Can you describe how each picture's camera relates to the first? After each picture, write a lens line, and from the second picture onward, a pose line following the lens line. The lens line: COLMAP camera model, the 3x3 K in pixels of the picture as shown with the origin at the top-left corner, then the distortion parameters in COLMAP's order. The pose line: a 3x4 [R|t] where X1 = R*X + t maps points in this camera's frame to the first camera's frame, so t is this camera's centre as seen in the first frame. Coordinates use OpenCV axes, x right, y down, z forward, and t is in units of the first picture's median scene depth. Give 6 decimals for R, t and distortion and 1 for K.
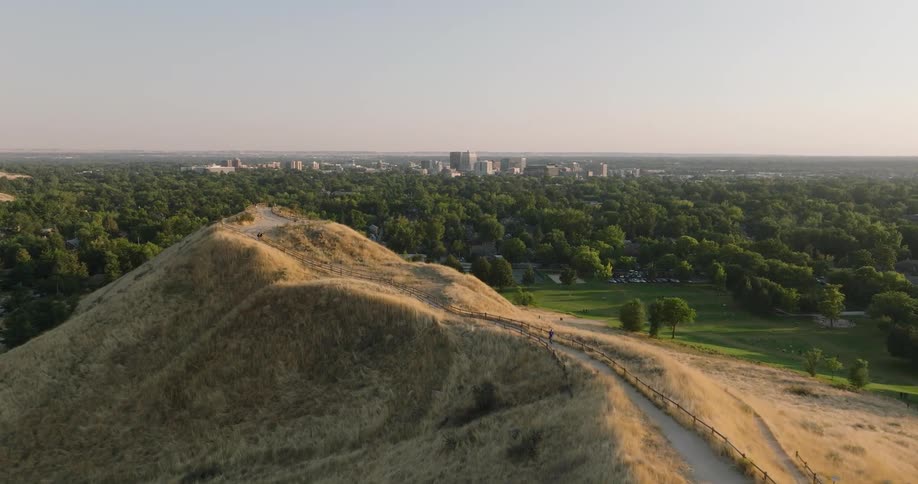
lens RADIAL K [[646.4, 0, 458.4], [0, 646.4, 240.8], [0, 0, 1]] dist [0.001854, 0.013586]
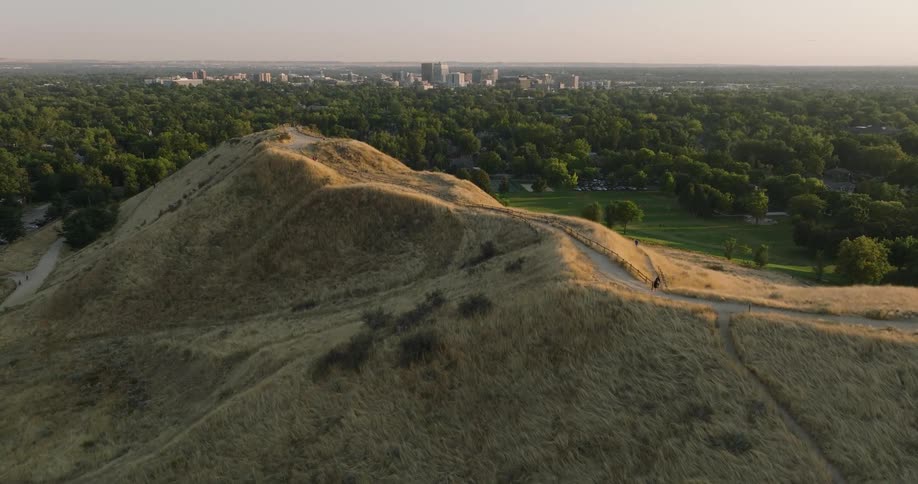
lens RADIAL K [[646.4, 0, 458.3], [0, 646.4, 242.8], [0, 0, 1]] dist [0.001854, 0.013586]
pose [[0.998980, -0.012431, 0.043400, -0.031853], [0.006403, 0.990640, 0.136349, -0.000518], [-0.044688, -0.135932, 0.989710, -0.187784]]
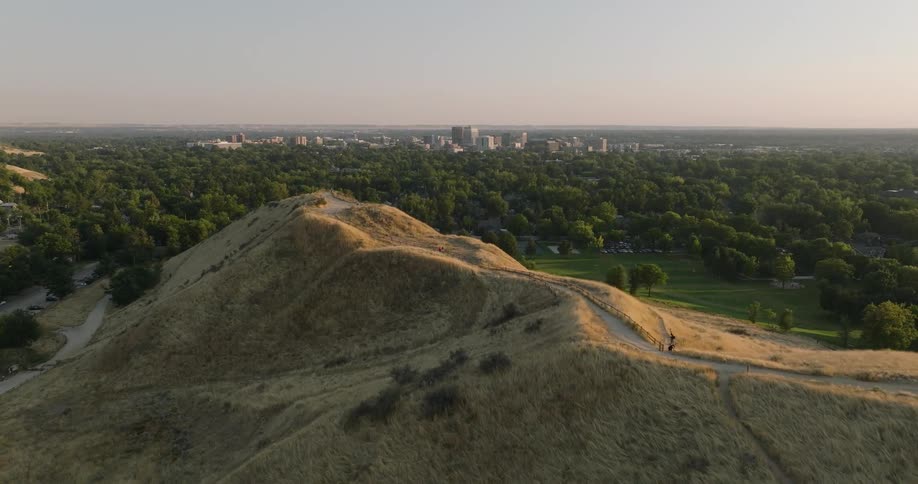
lens RADIAL K [[646.4, 0, 458.0], [0, 646.4, 243.3], [0, 0, 1]] dist [0.001854, 0.013586]
pose [[0.999997, -0.002097, -0.001173, -0.028916], [0.002148, 0.998994, 0.044791, -0.006219], [0.001078, -0.044794, 0.998996, -0.221647]]
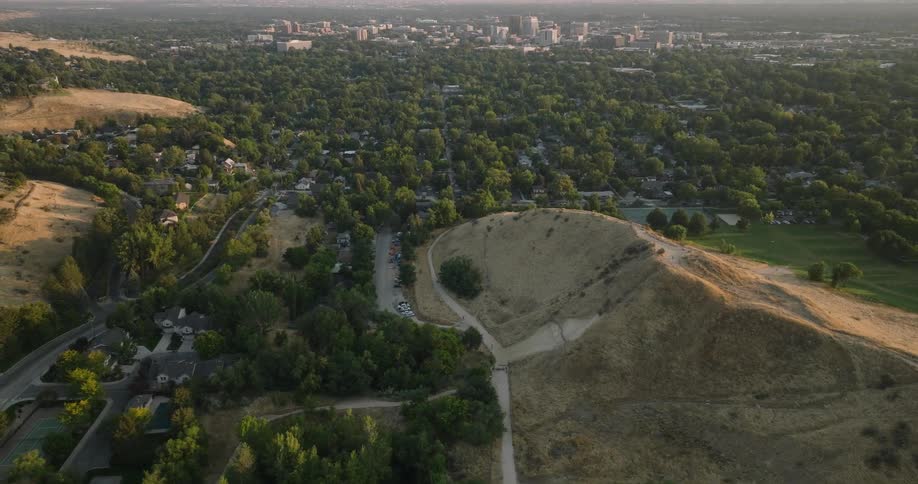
lens RADIAL K [[646.4, 0, 459.2], [0, 646.4, 240.0], [0, 0, 1]] dist [0.001854, 0.013586]
pose [[0.999218, 0.006635, -0.038986, -0.562159], [0.002468, 0.973440, 0.228931, -0.333993], [0.039469, -0.228848, 0.972662, -0.577912]]
